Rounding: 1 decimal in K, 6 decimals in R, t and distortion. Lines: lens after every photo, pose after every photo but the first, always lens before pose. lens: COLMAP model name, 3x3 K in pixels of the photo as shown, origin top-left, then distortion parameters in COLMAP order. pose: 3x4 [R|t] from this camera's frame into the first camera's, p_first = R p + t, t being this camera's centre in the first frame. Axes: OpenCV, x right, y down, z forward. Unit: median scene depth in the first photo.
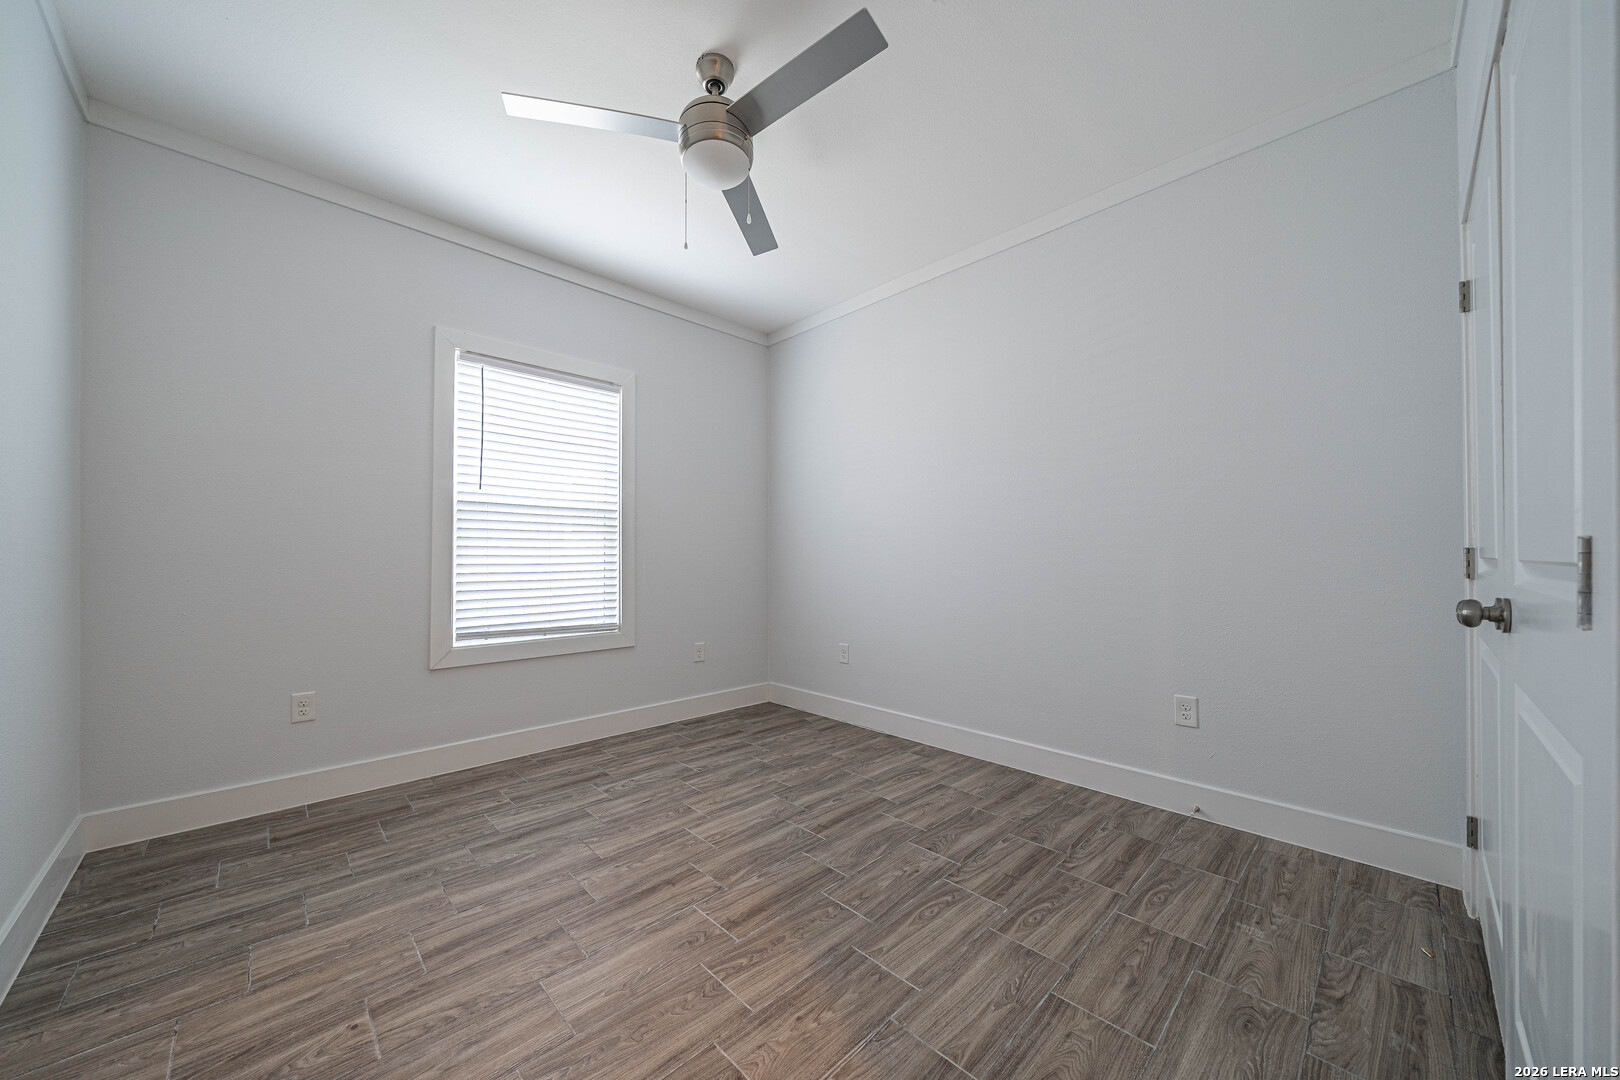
lens RADIAL K [[568.4, 0, 805.9], [0, 568.4, 551.3], [0, 0, 1]] dist [-0.005465, 0.000085]
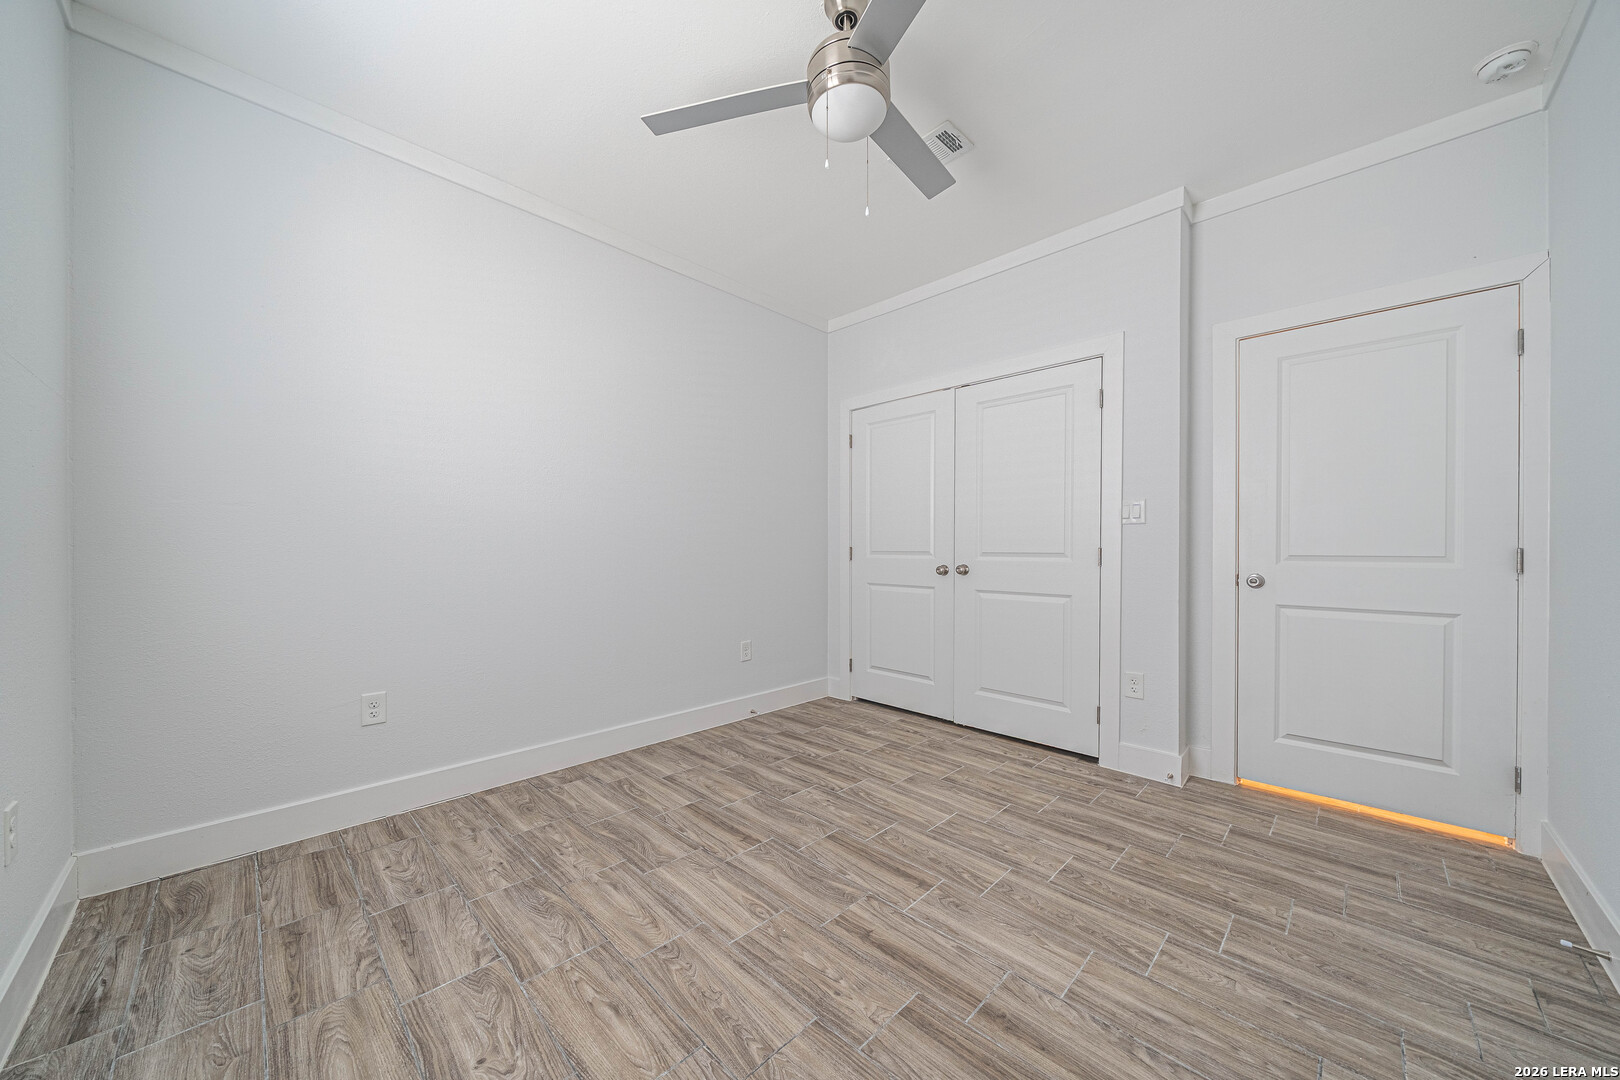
lens RADIAL K [[568.4, 0, 805.9], [0, 568.4, 551.3], [0, 0, 1]] dist [-0.005465, 0.000085]
pose [[-0.020232, -0.003830, 0.999788, -0.874183], [-0.012429, 0.999916, 0.003579, 0.013407], [-0.999718, -0.012354, -0.020278, 0.908087]]
